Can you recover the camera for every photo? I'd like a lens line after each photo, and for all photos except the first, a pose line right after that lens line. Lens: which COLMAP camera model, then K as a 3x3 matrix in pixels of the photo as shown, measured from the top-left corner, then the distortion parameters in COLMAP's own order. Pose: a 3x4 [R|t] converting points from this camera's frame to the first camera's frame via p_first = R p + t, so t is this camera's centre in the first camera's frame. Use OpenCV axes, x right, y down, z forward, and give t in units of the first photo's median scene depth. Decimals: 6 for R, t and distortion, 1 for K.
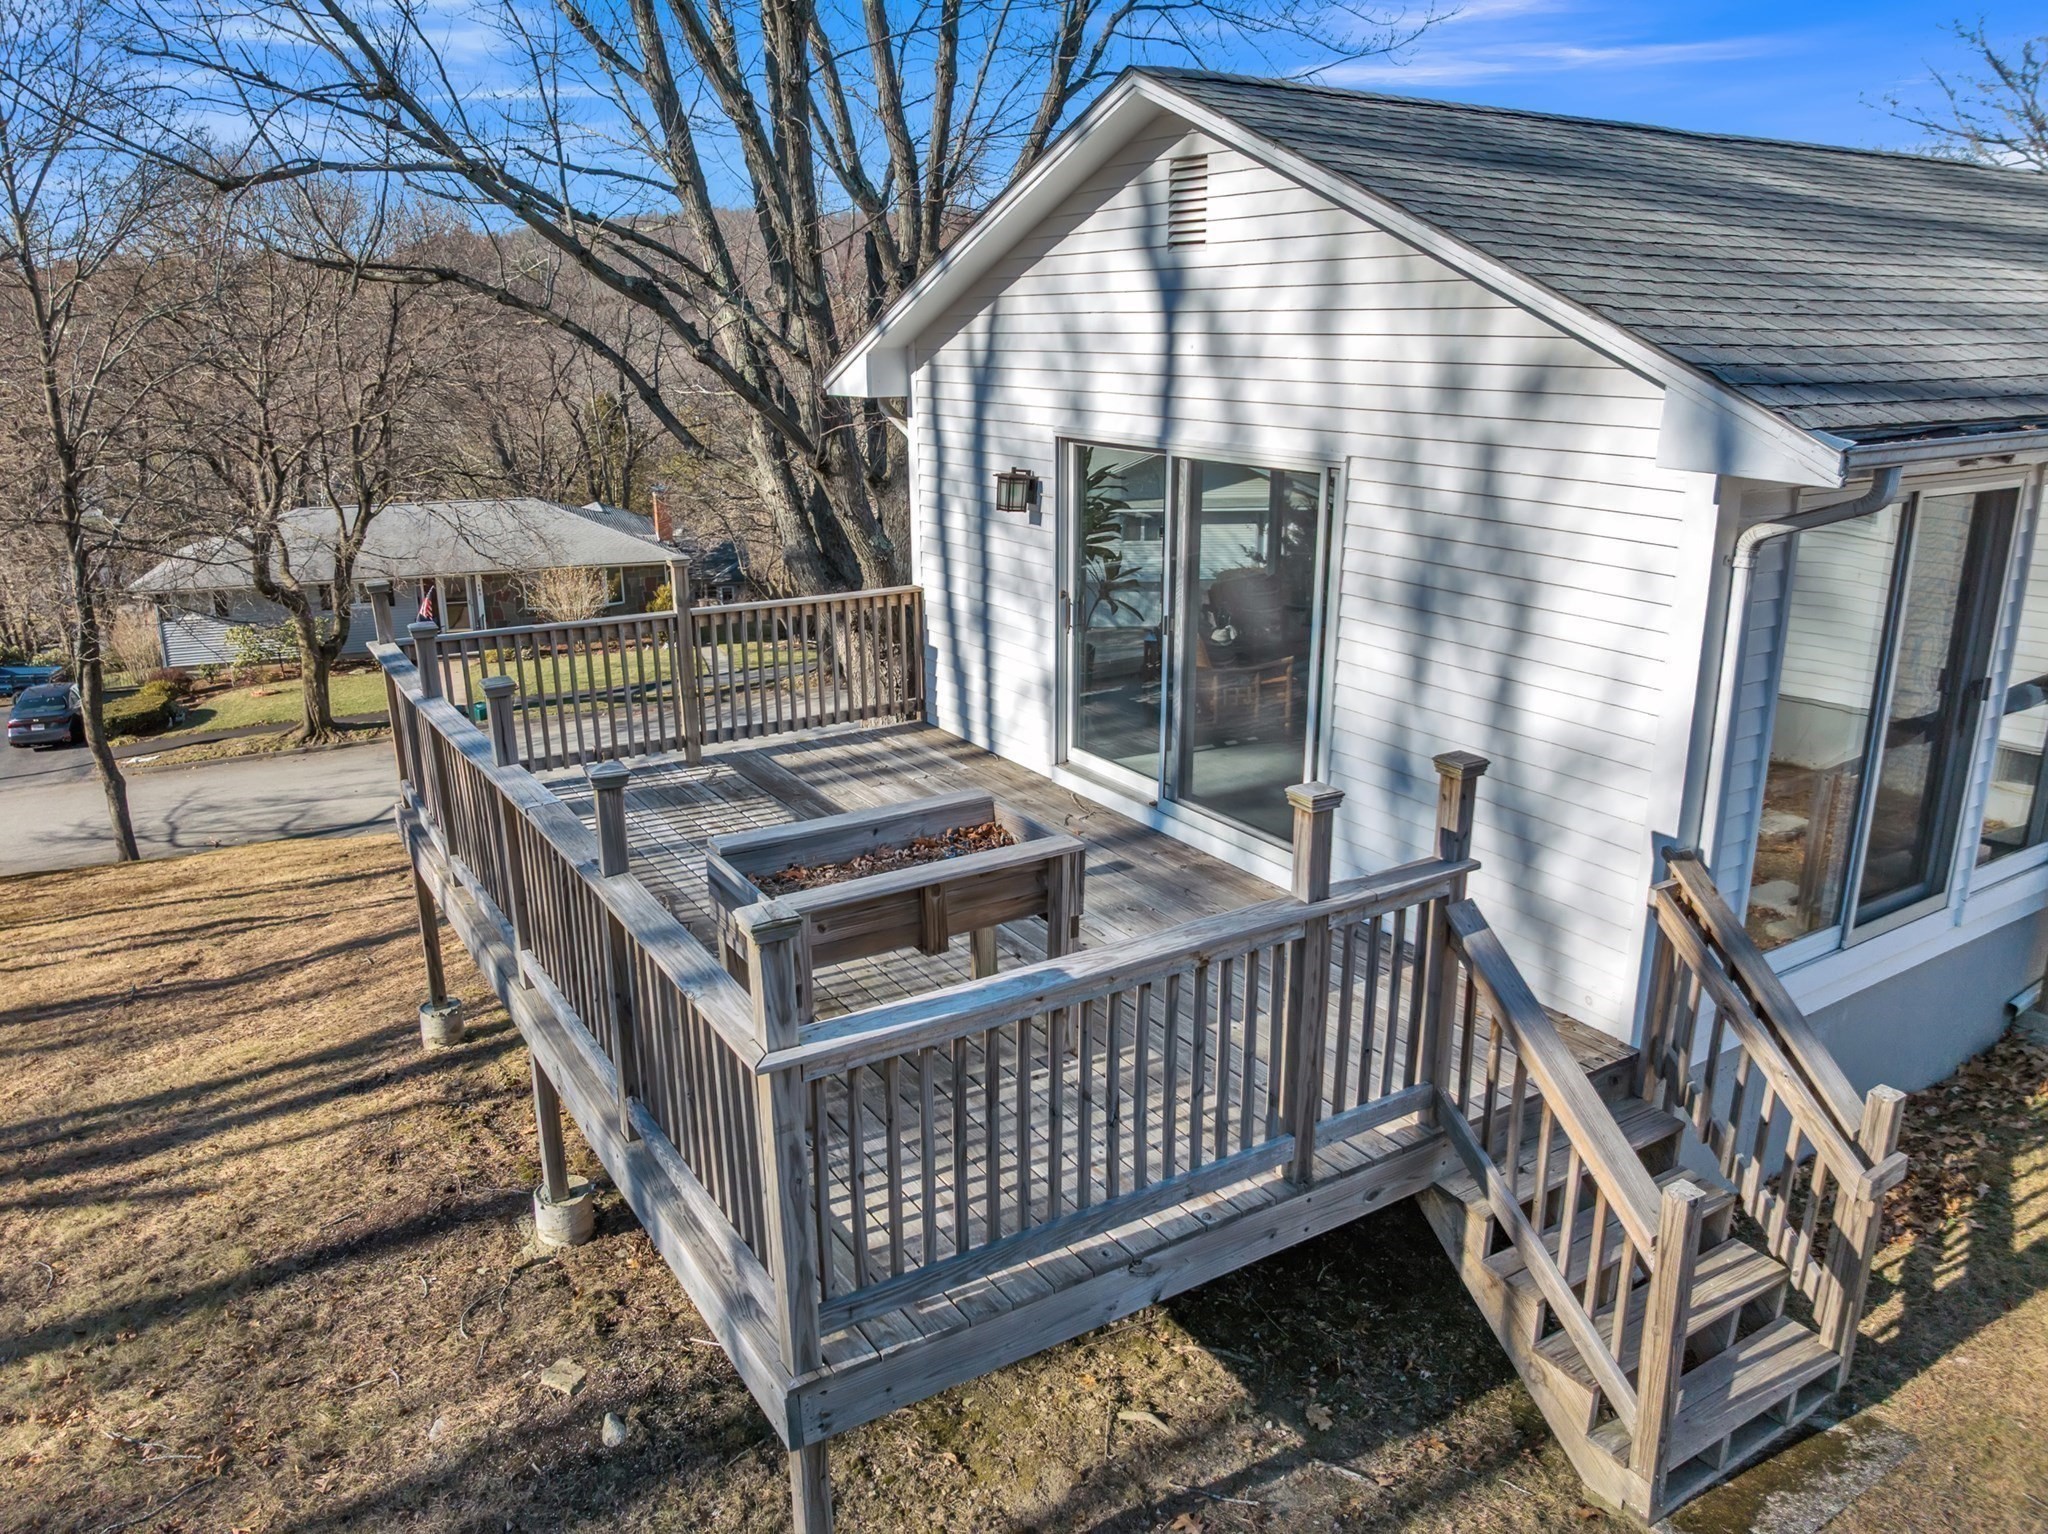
lens RADIAL K [[1447.9, 0, 1030.8], [0, 1447.9, 768.8], [0, 0, 1]] dist [-0.023405, -0.002840]
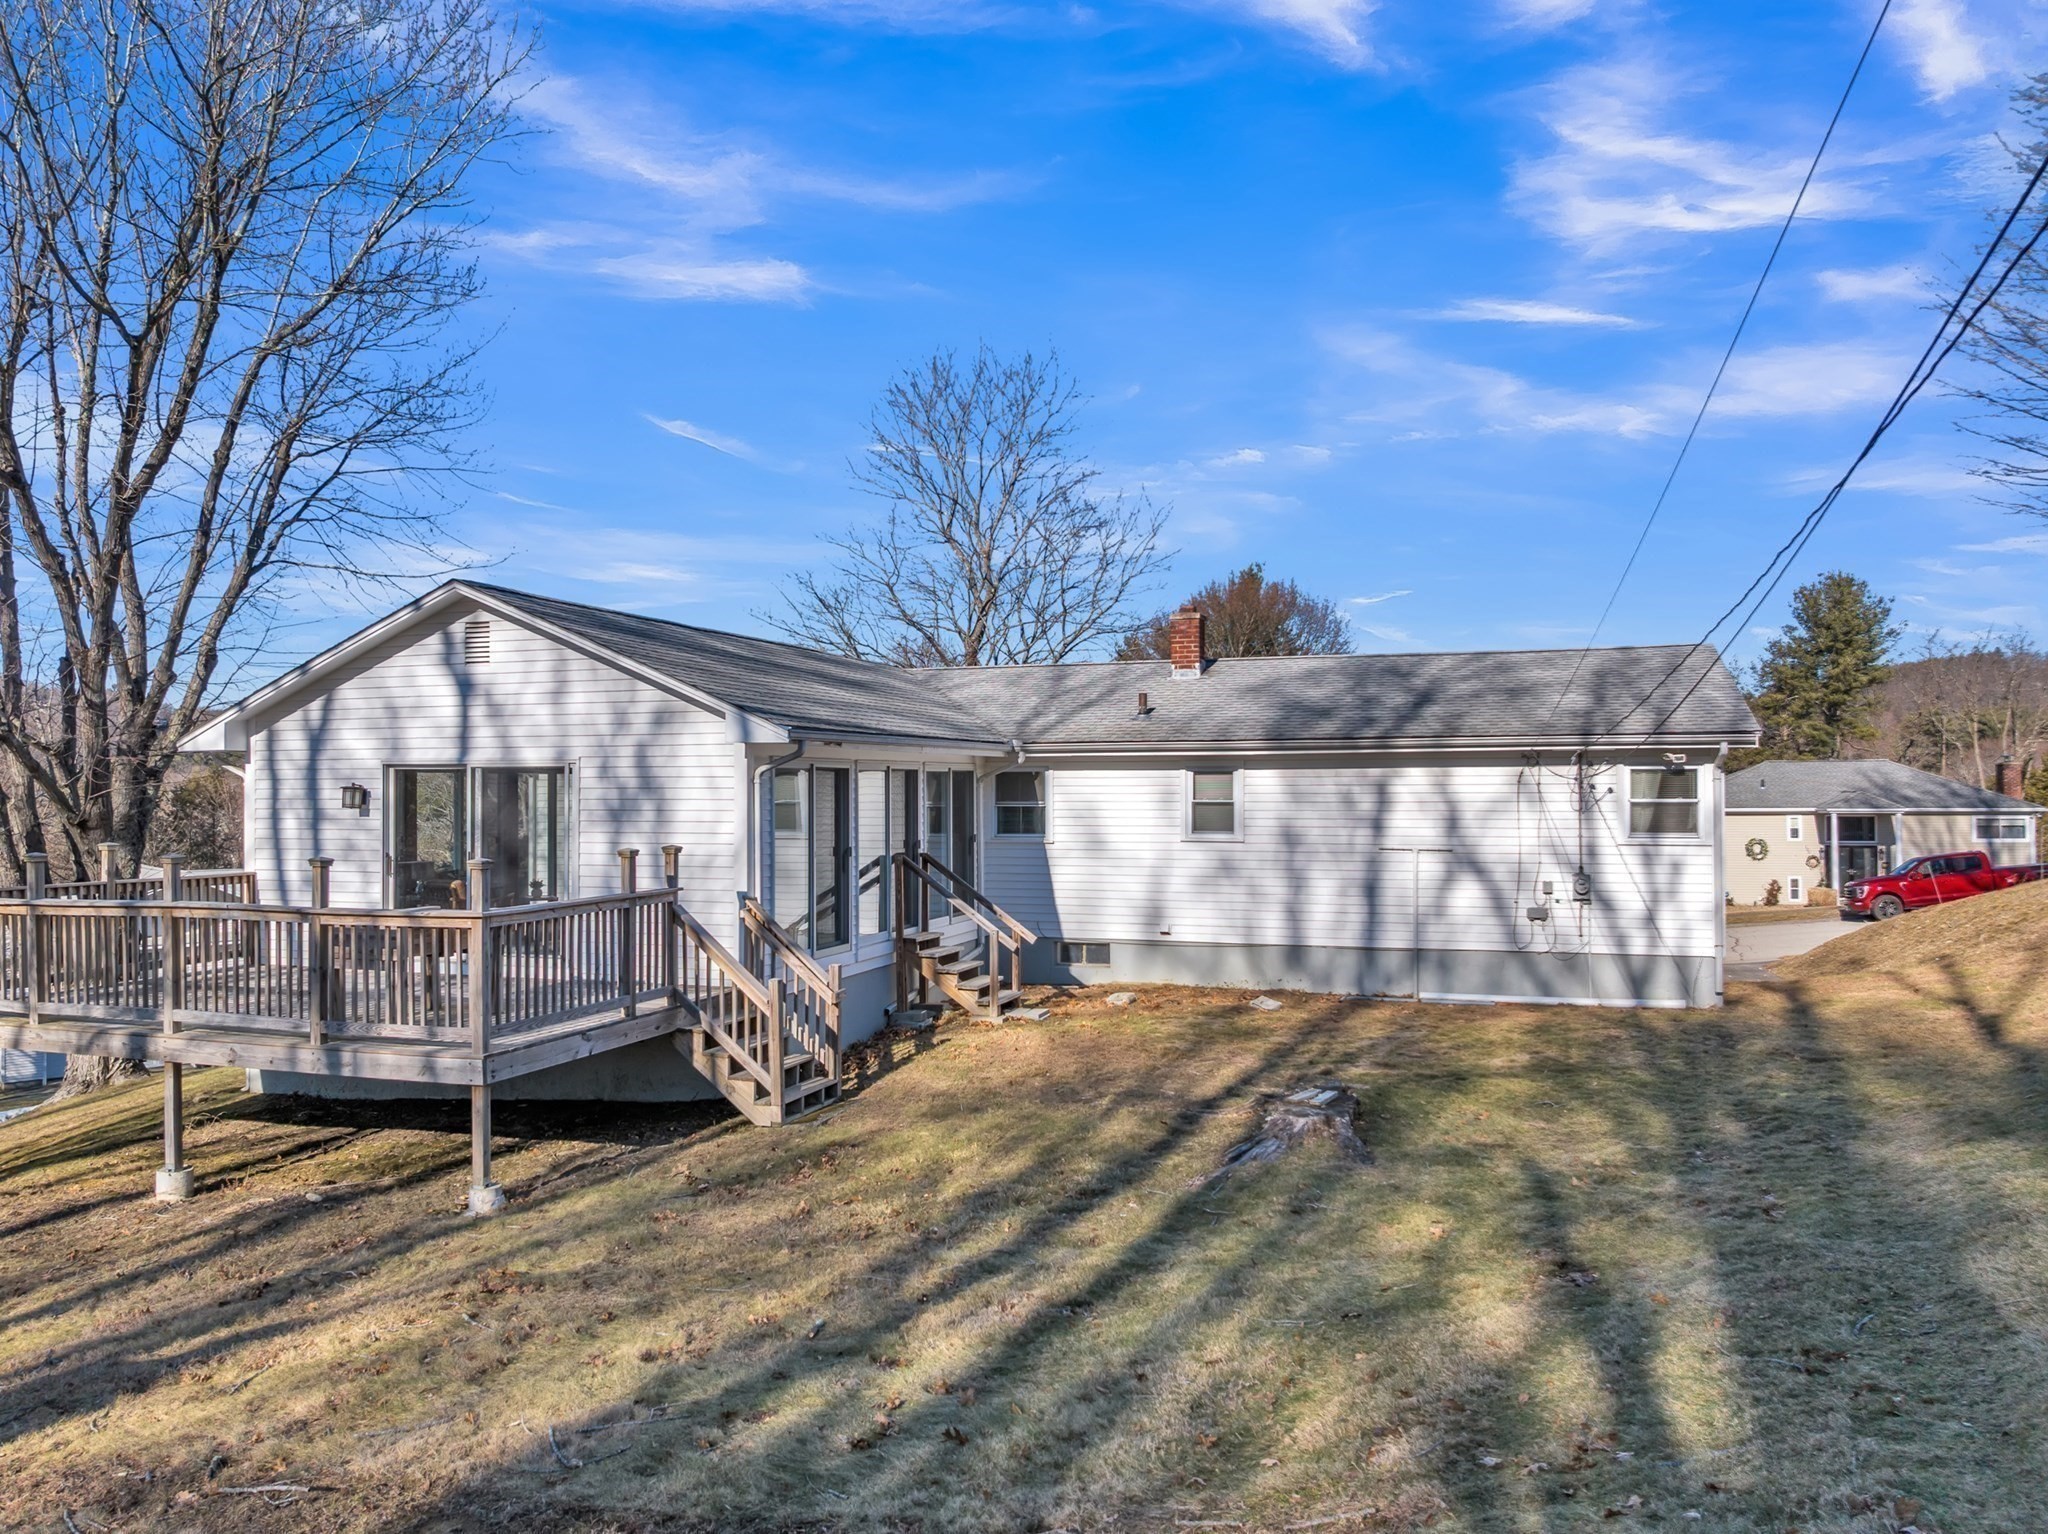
lens RADIAL K [[1447.9, 0, 1026.9], [0, 1447.9, 771.8], [0, 0, 1]] dist [-0.023405, -0.002840]
pose [[0.773055, 0.006789, 0.634302, -0.552458], [0.188626, 0.952251, -0.240080, 0.393792], [-0.605645, 0.305242, 0.734862, -0.862626]]
